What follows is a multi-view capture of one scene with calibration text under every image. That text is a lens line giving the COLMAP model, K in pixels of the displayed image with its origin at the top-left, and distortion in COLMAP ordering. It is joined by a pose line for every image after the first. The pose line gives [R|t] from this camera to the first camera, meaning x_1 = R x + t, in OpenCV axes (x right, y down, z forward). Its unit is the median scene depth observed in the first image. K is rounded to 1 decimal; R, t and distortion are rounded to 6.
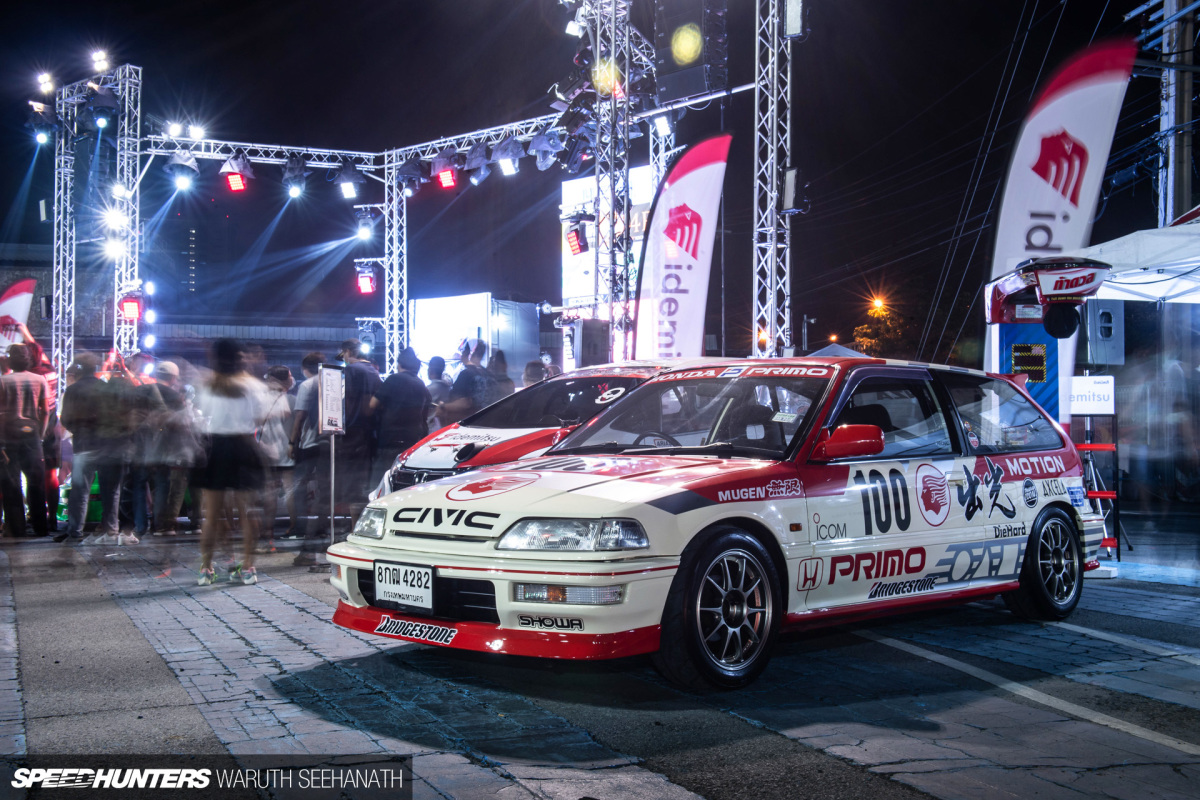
lens RADIAL K [[1258.5, 0, 593.9], [0, 1258.5, 403.0], [0, 0, 1]] dist [0.042947, 0.000000]
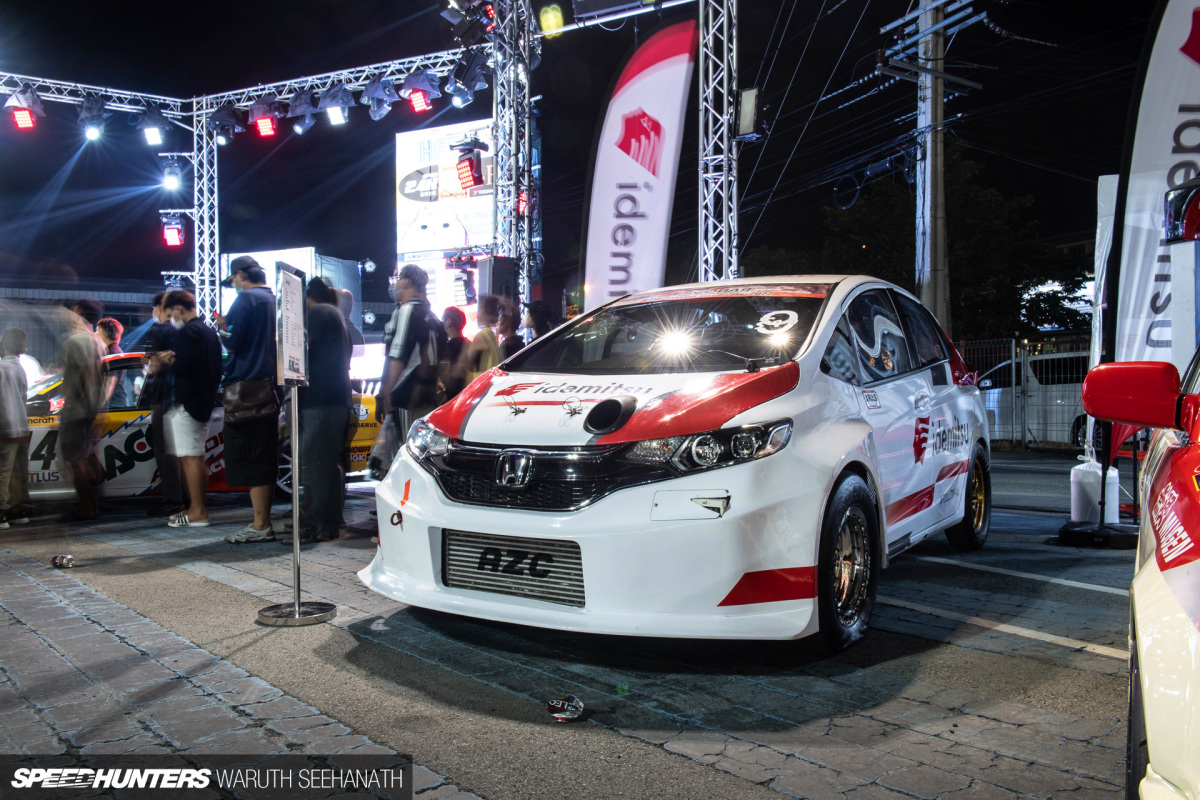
lens RADIAL K [[1016.4, 0, 604.2], [0, 1016.4, 394.2], [0, 0, 1]] dist [-0.010719, -0.011687]
pose [[0.965813, -0.003760, 0.259213, -0.066881], [-0.002396, 0.999723, 0.023430, 0.006076], [-0.259229, -0.023250, 0.965536, 0.179828]]
